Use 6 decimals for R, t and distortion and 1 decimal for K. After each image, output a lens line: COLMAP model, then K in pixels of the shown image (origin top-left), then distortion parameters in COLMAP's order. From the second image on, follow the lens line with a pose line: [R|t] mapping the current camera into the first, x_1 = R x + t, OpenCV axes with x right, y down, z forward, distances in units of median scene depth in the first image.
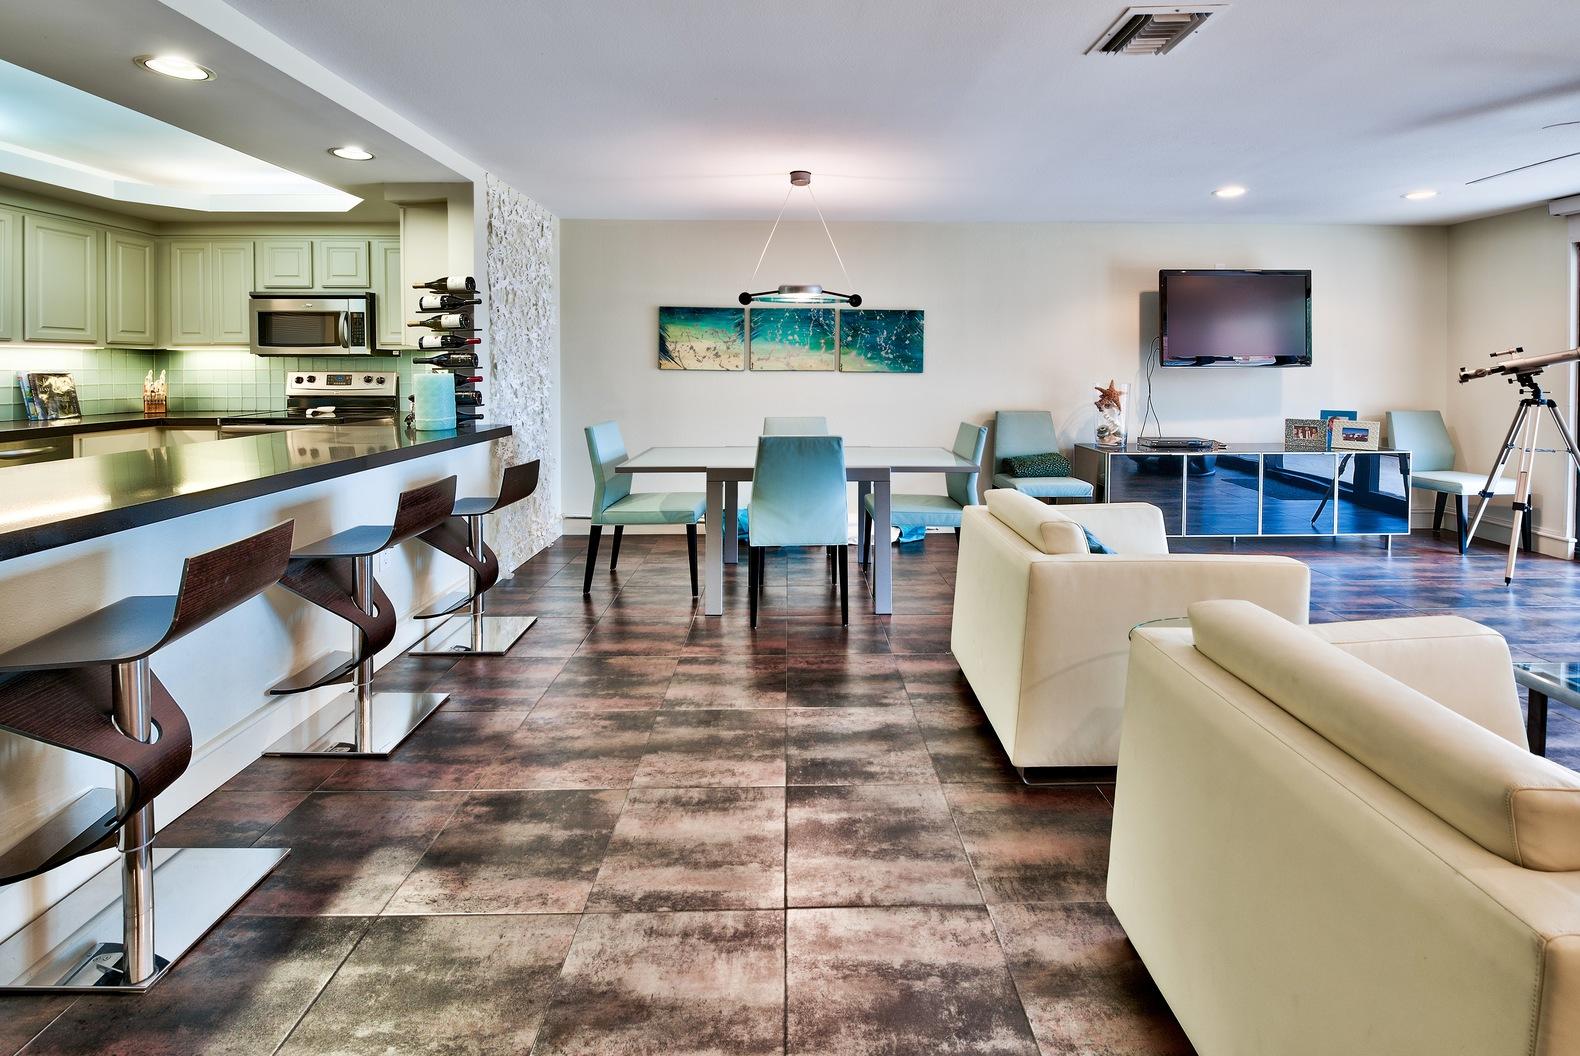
lens RADIAL K [[660.0, 0, 808.2], [0, 660.0, 379.1], [0, 0, 1]] dist [-0.005419, -0.000718]
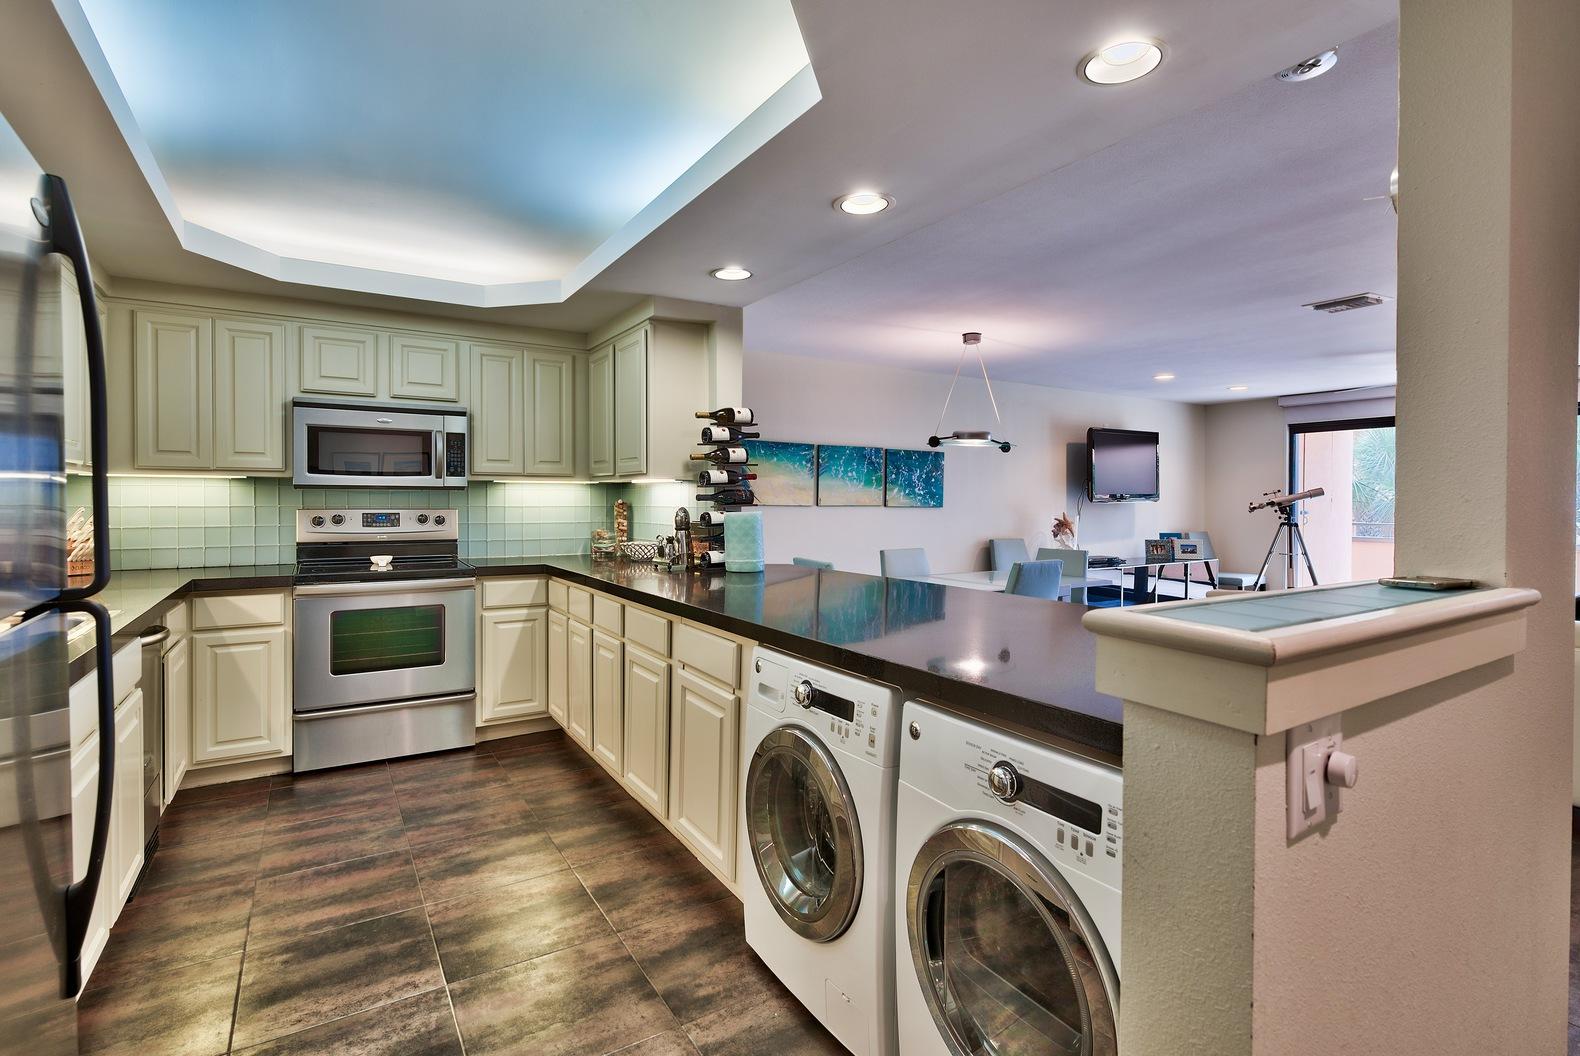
lens RADIAL K [[744.2, 0, 784.2], [0, 744.2, 507.2], [0, 0, 1]] dist [0.020498, -0.000057]
pose [[0.862950, -0.004000, 0.505274, -0.865321], [0.007599, 0.999958, -0.005064, -0.006463], [-0.505232, 0.008209, 0.862944, 0.040056]]
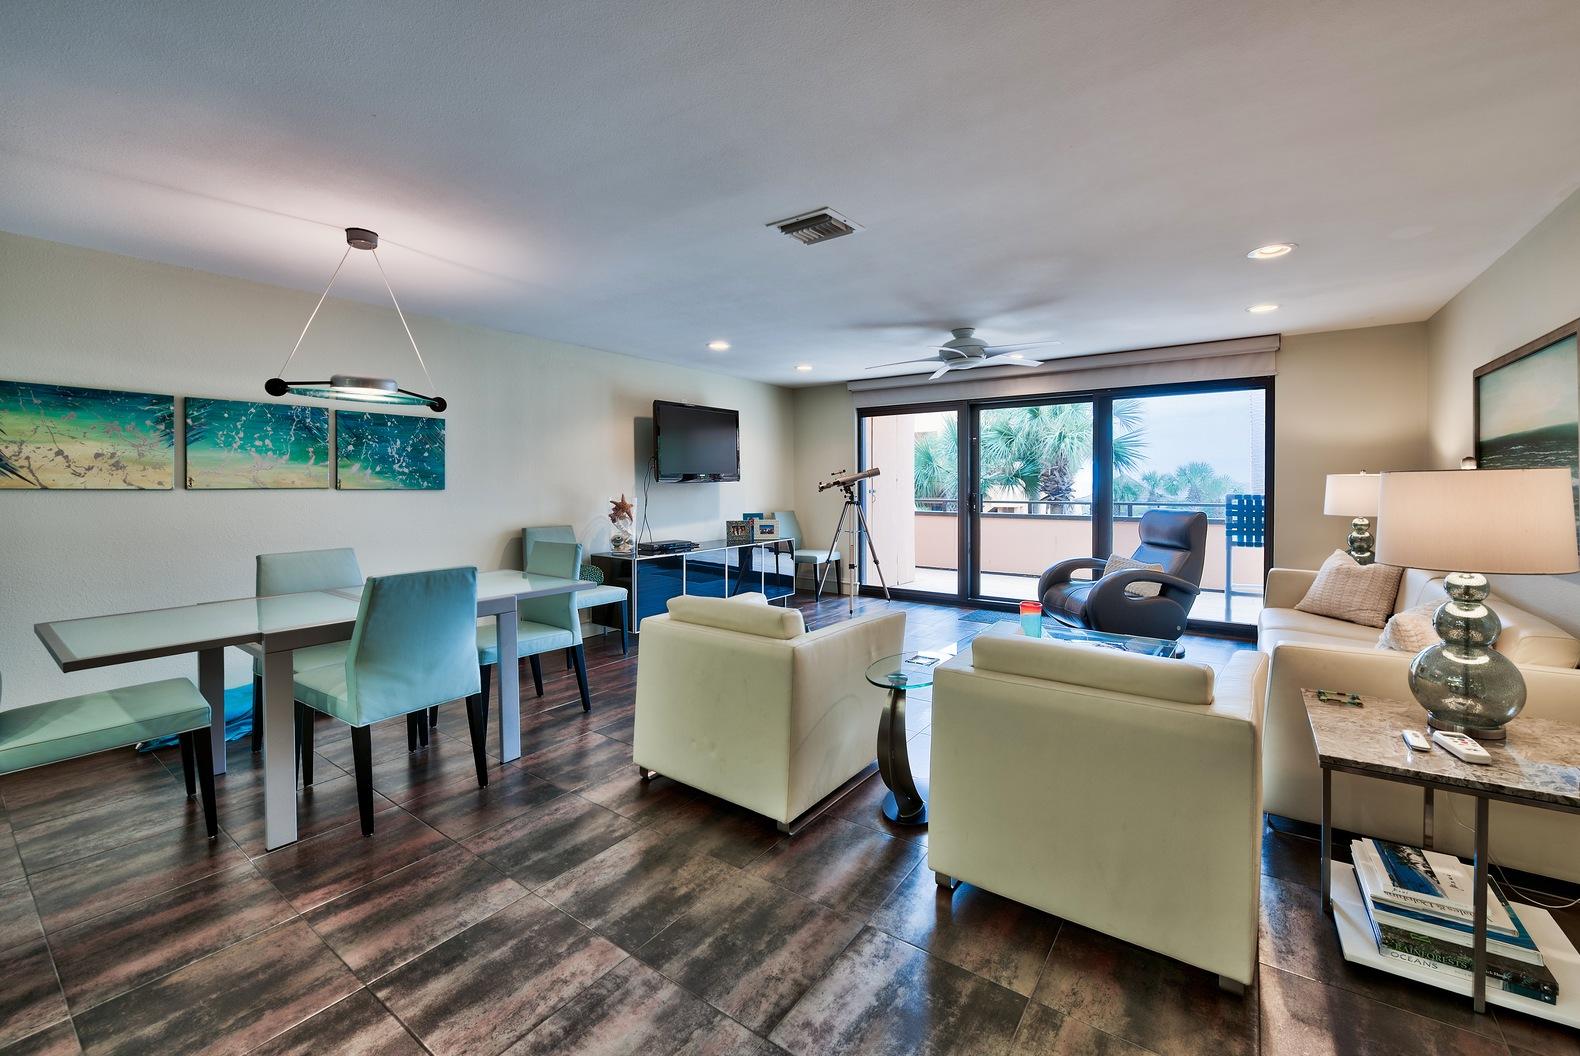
lens RADIAL K [[642.7, 0, 783.0], [0, 642.7, 487.2], [0, 0, 1]] dist [-0.009494, -0.000271]
pose [[0.611284, -0.009055, 0.791359, -0.278653], [0.016240, 0.999868, -0.001104, -0.005333], [-0.791245, 0.013527, 0.611350, 0.141425]]
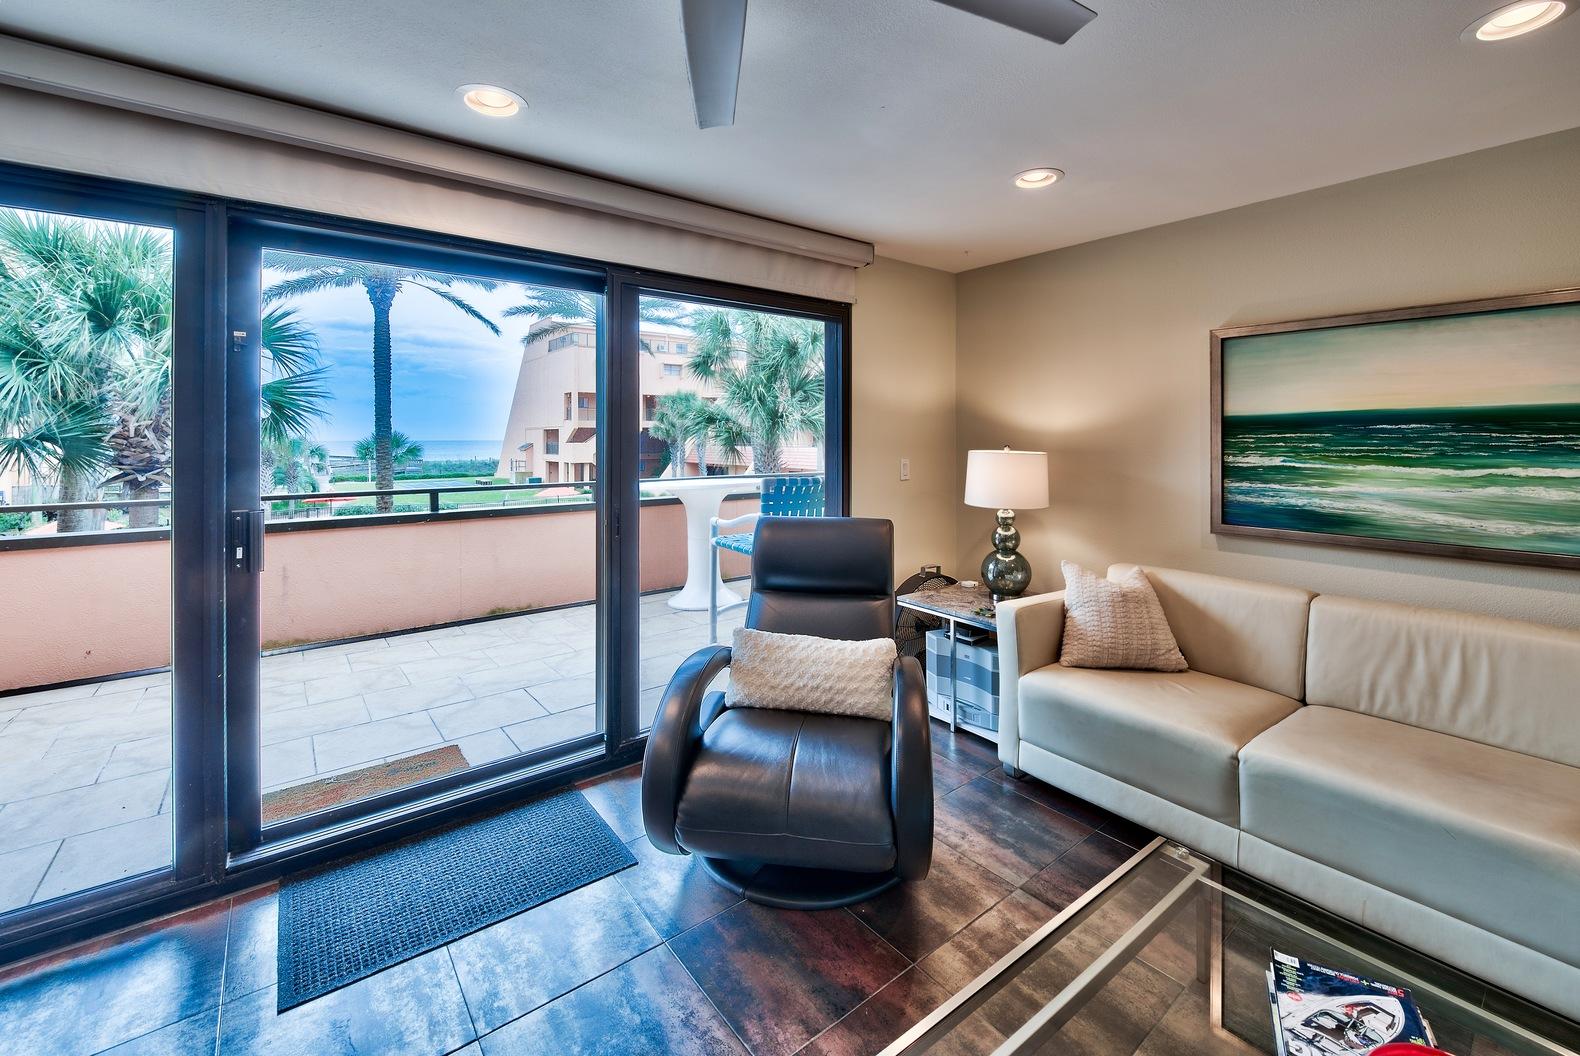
lens RADIAL K [[653.6, 0, 809.3], [0, 653.6, 439.9], [0, 0, 1]] dist [-0.007940, 0.000005]
pose [[-0.601897, -0.001567, 0.798572, 0.600109], [0.013790, 0.999829, 0.012356, -0.038681], [-0.798455, 0.018450, -0.601772, 0.689782]]
